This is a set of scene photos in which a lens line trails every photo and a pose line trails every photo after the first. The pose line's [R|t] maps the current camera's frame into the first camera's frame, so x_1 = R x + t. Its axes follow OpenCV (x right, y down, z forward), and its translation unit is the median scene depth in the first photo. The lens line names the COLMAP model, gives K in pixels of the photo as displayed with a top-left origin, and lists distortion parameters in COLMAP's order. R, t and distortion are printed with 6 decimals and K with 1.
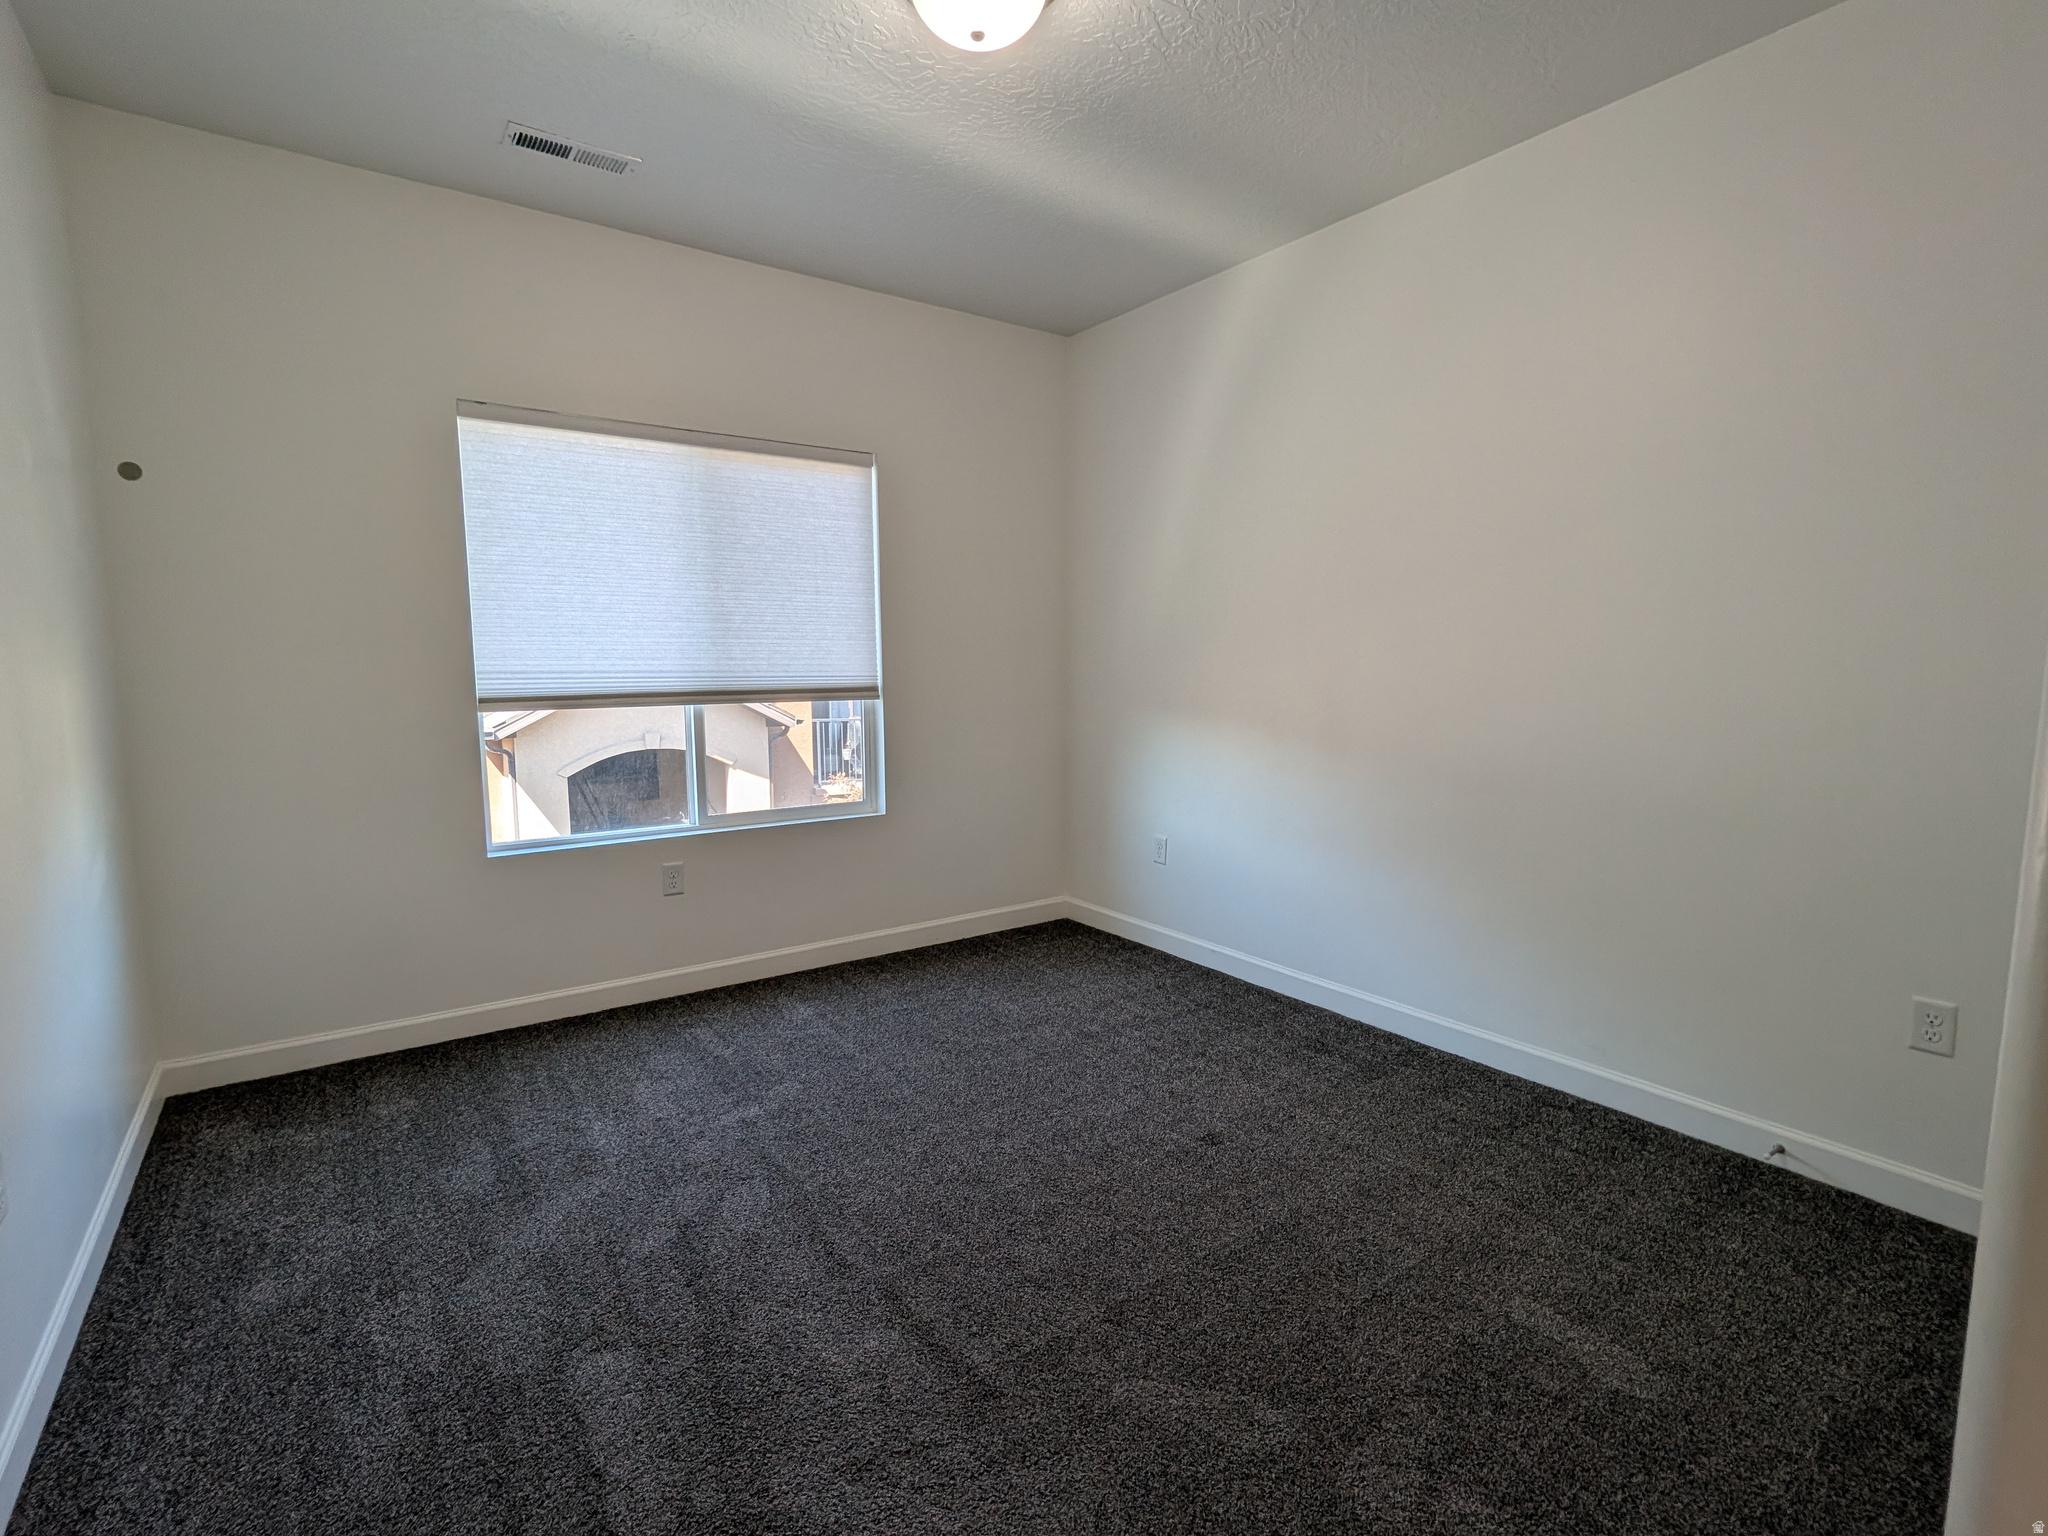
lens RADIAL K [[966.0, 0, 1026.8], [0, 966.0, 769.1], [0, 0, 1]] dist [-0.003996, 0.000987]
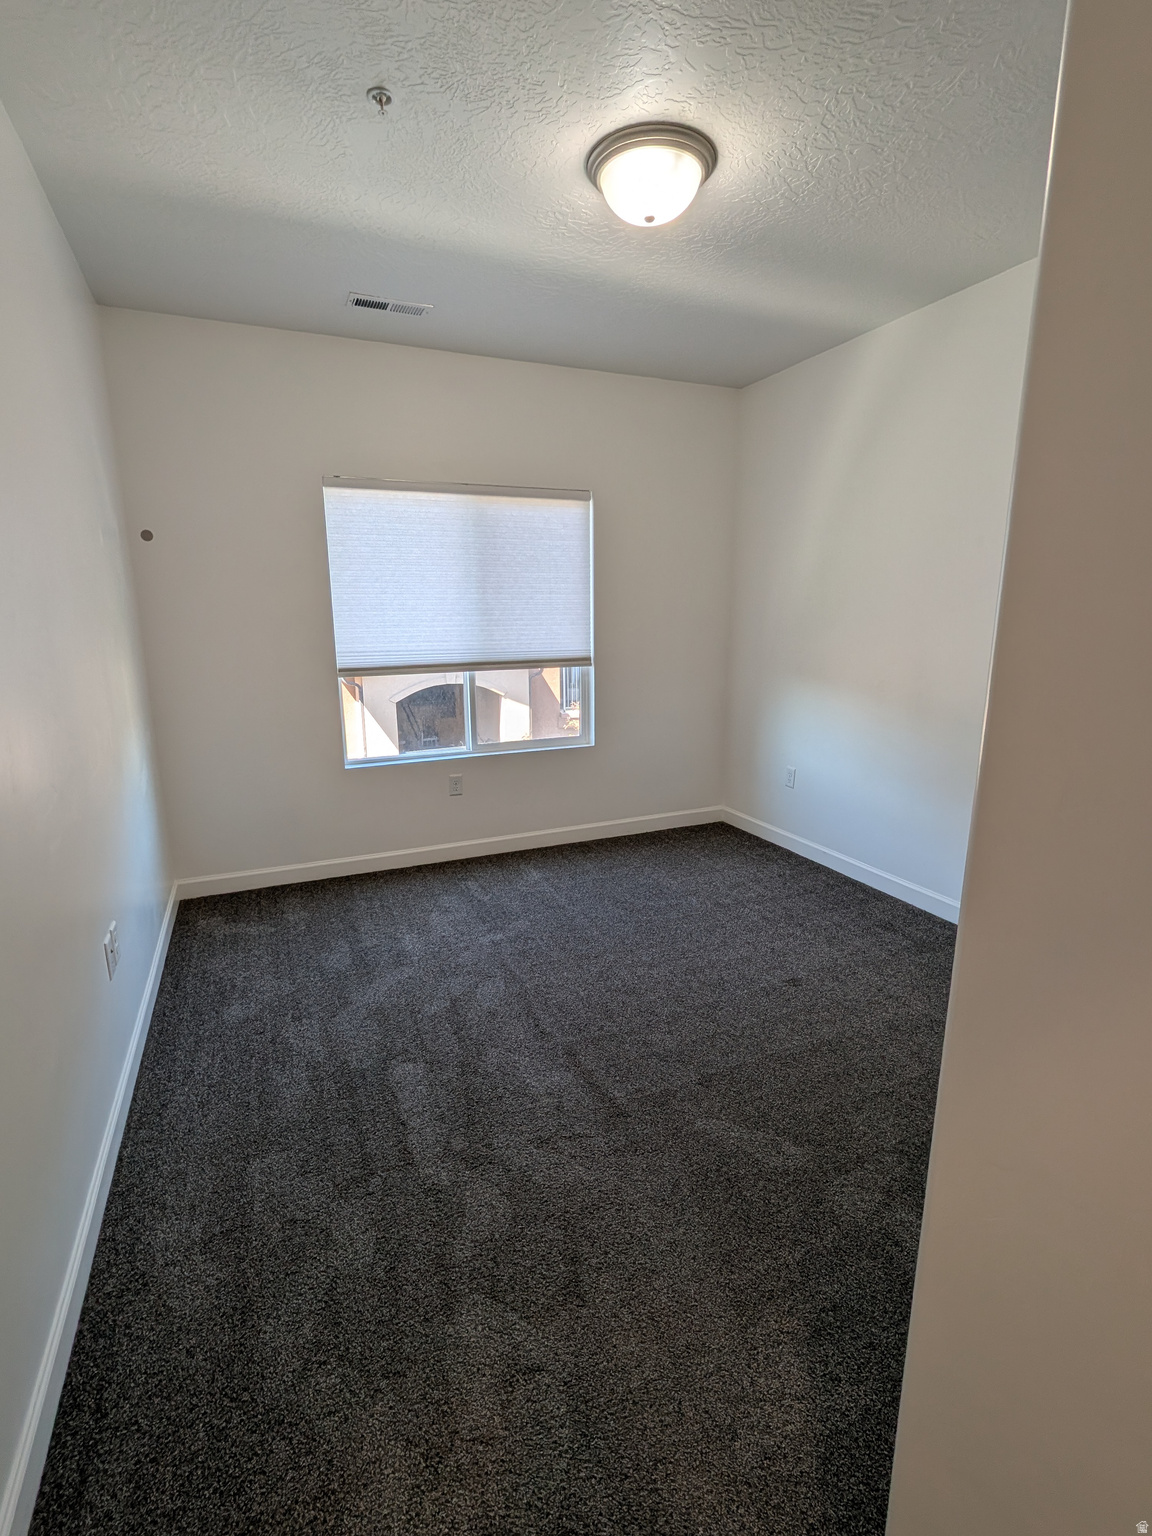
lens RADIAL K [[724.5, 0, 570.0], [0, 724.5, 769.5], [0, 0, 1]] dist [-0.003996, 0.000987]
pose [[0.977443, 0.039369, -0.207498, 0.068822], [-0.017467, 0.994175, 0.106349, -0.050253], [0.210476, -0.100326, 0.972437, -0.113577]]
